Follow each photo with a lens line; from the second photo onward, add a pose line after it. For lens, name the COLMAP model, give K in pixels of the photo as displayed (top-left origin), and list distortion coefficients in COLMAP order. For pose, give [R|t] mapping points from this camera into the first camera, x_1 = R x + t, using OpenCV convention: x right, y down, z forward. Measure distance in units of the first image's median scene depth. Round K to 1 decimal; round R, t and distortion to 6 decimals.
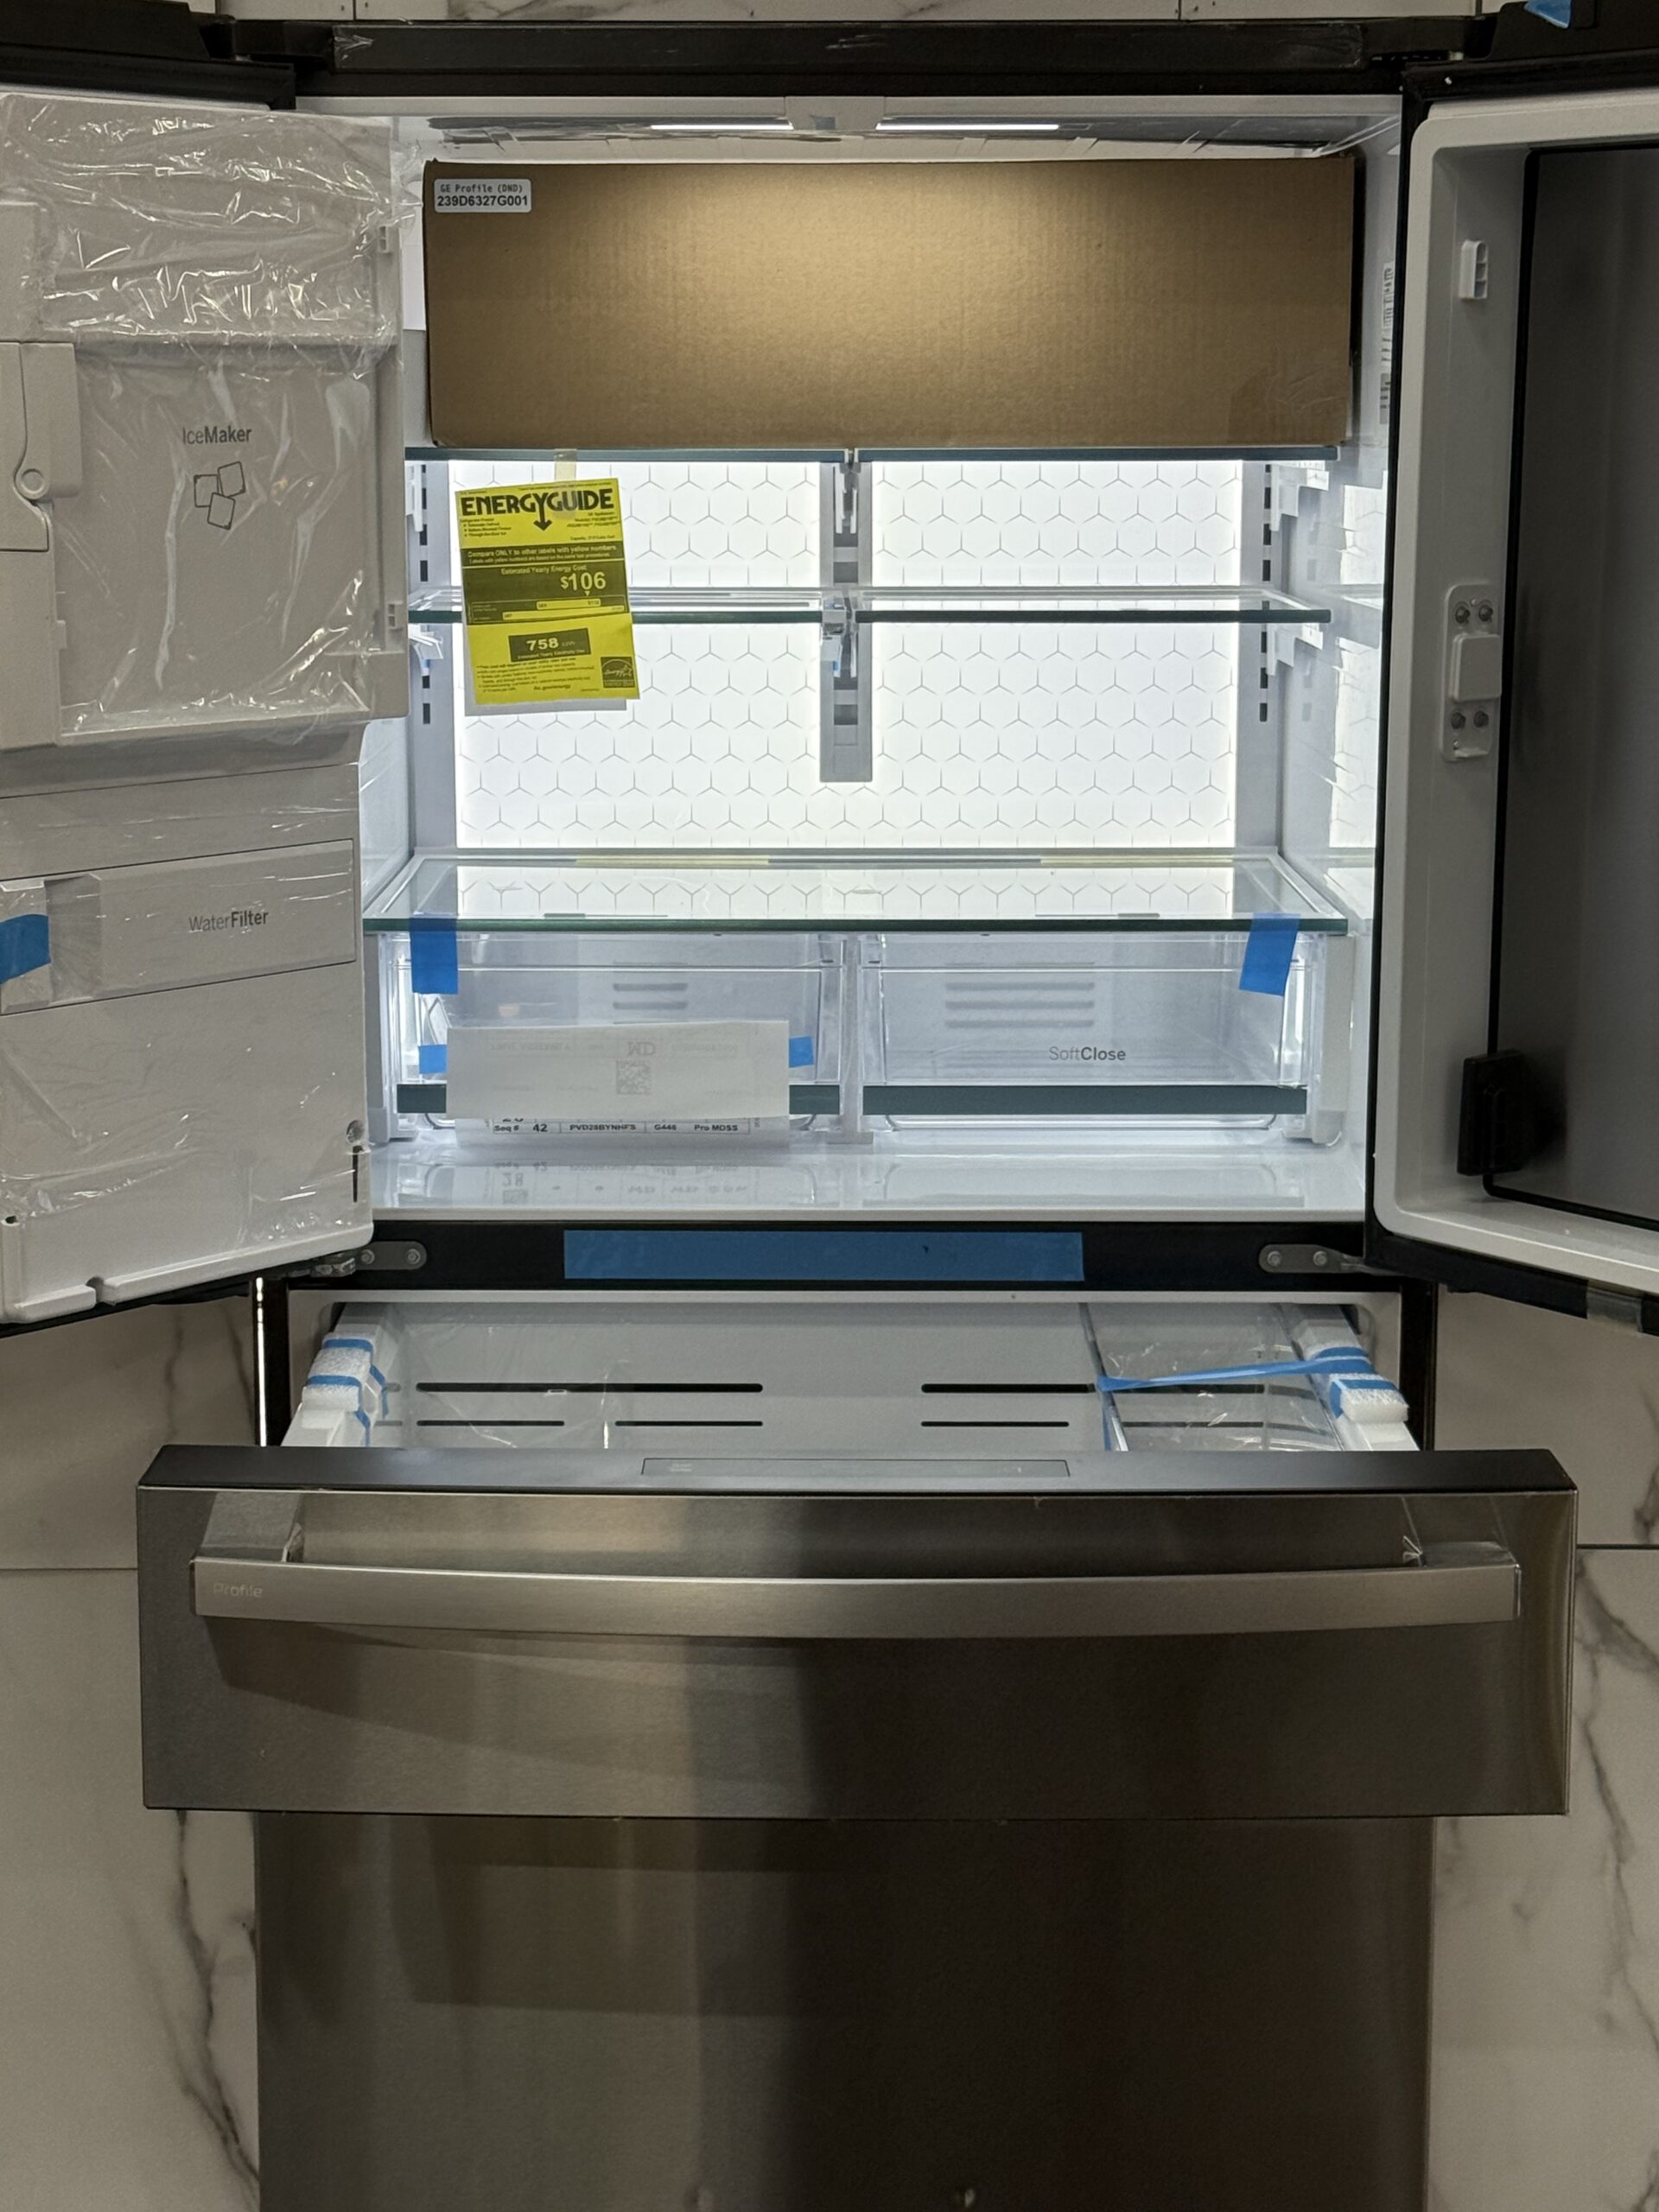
lens RADIAL K [[3749.8, 0, 799.8], [0, 3749.8, 1221.8], [0, 0, 1]] dist [0.086009, -0.152642]
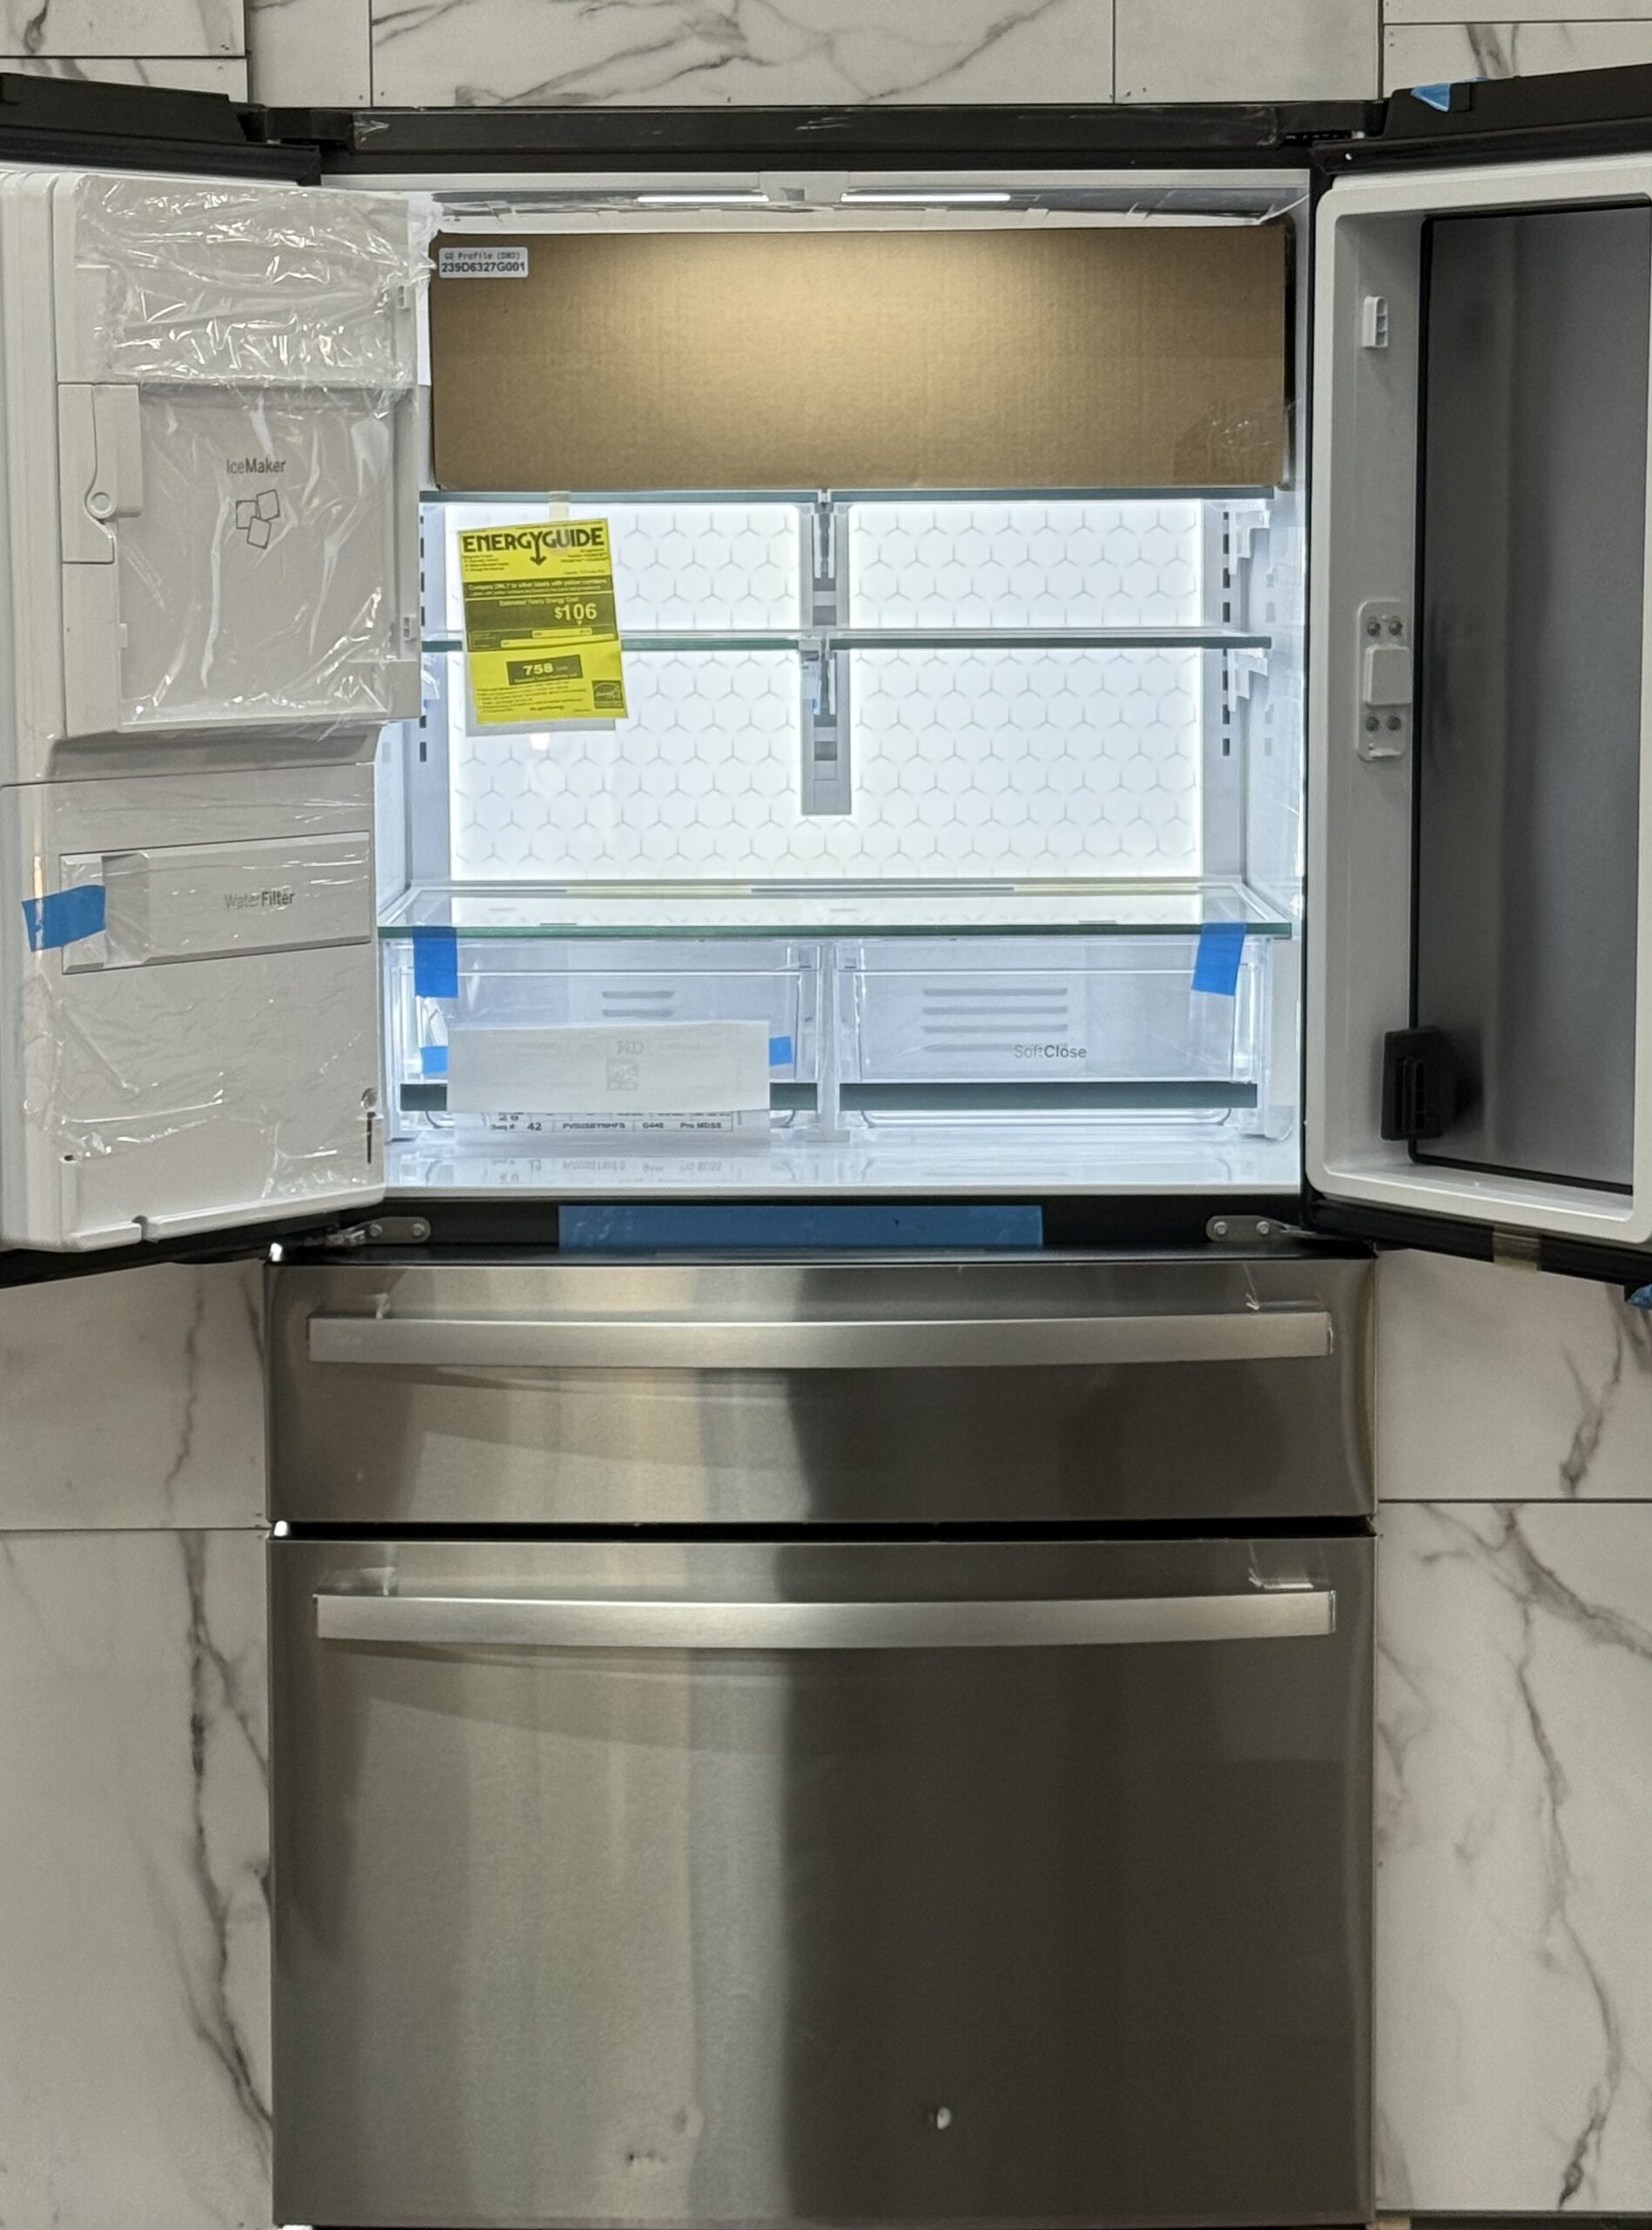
lens RADIAL K [[4446.2, 0, 818.9], [0, 4446.2, 1170.4], [0, 0, 1]] dist [0.018034, -0.004303]
pose [[0.999987, -0.004842, 0.001339, 0.009573], [0.004923, 0.997582, -0.069320, 0.077824], [-0.001000, 0.069326, 0.997594, -0.259499]]
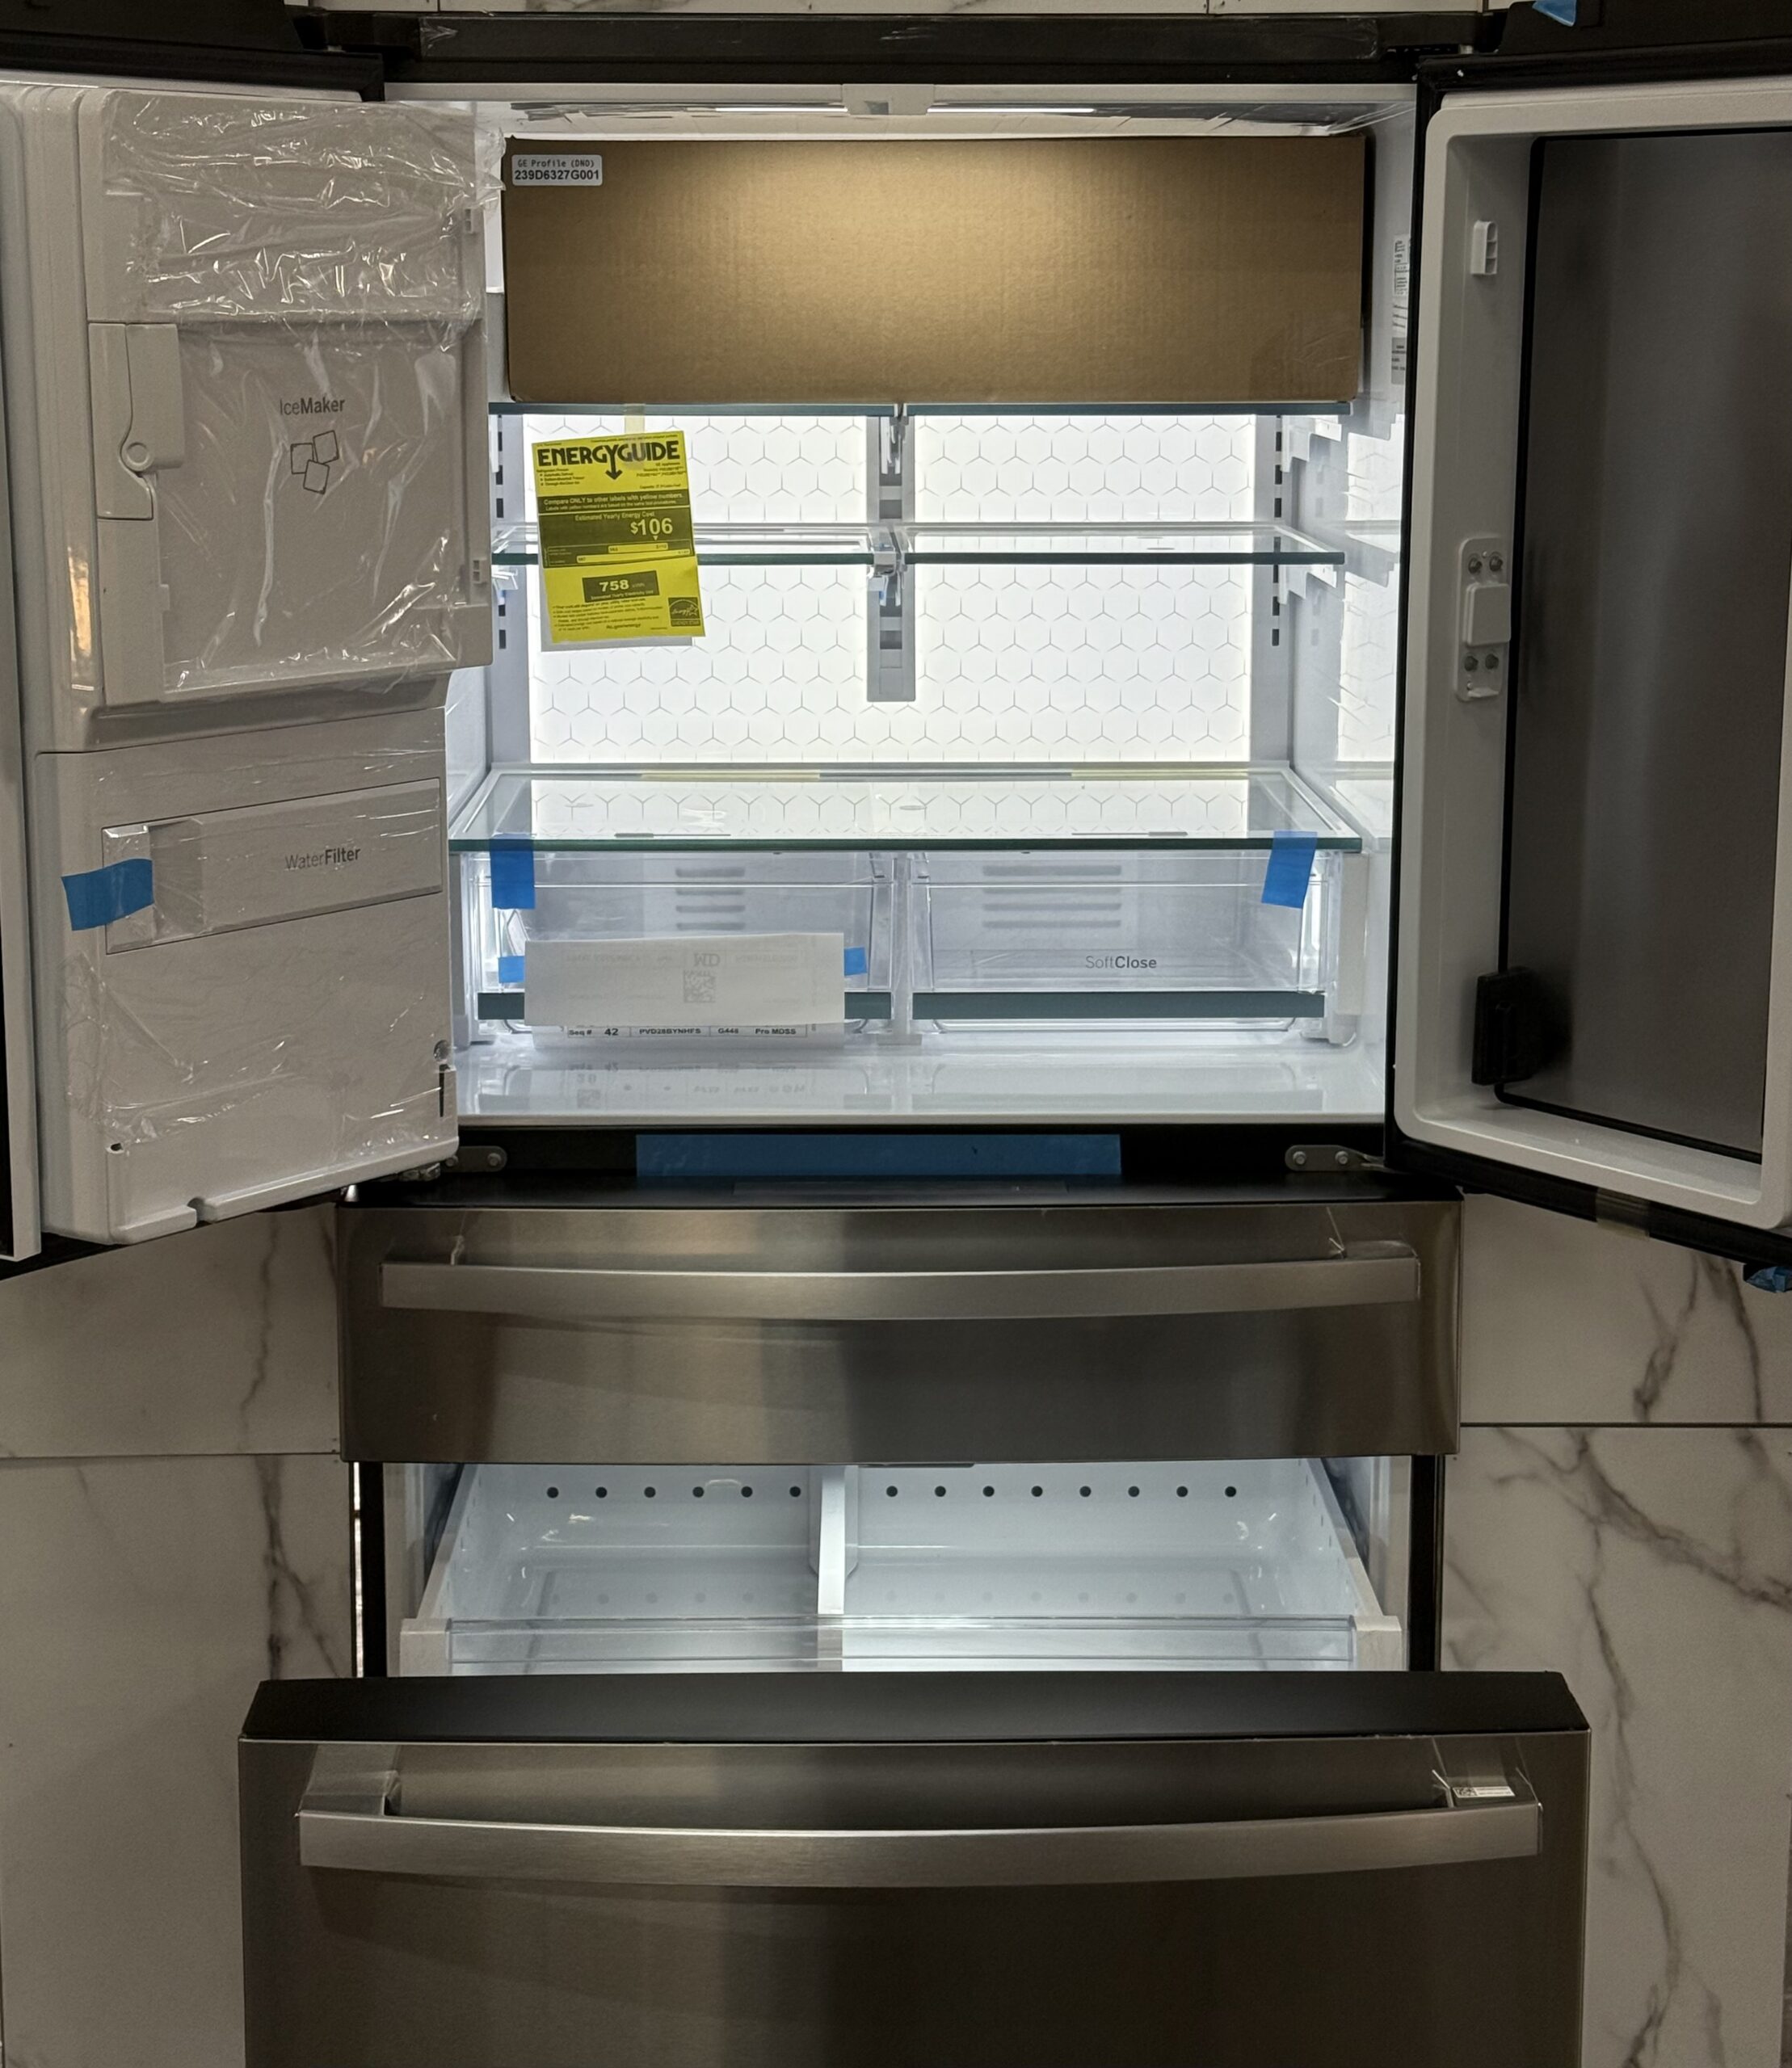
lens RADIAL K [[3344.7, 0, 892.9], [0, 3344.7, 978.4], [0, 0, 1]] dist [0.088473, -0.158567]
pose [[0.999754, -0.003316, 0.021915, -0.010122], [0.003666, 0.999866, -0.015959, -0.025846], [-0.021859, 0.016035, 0.999632, 0.043354]]
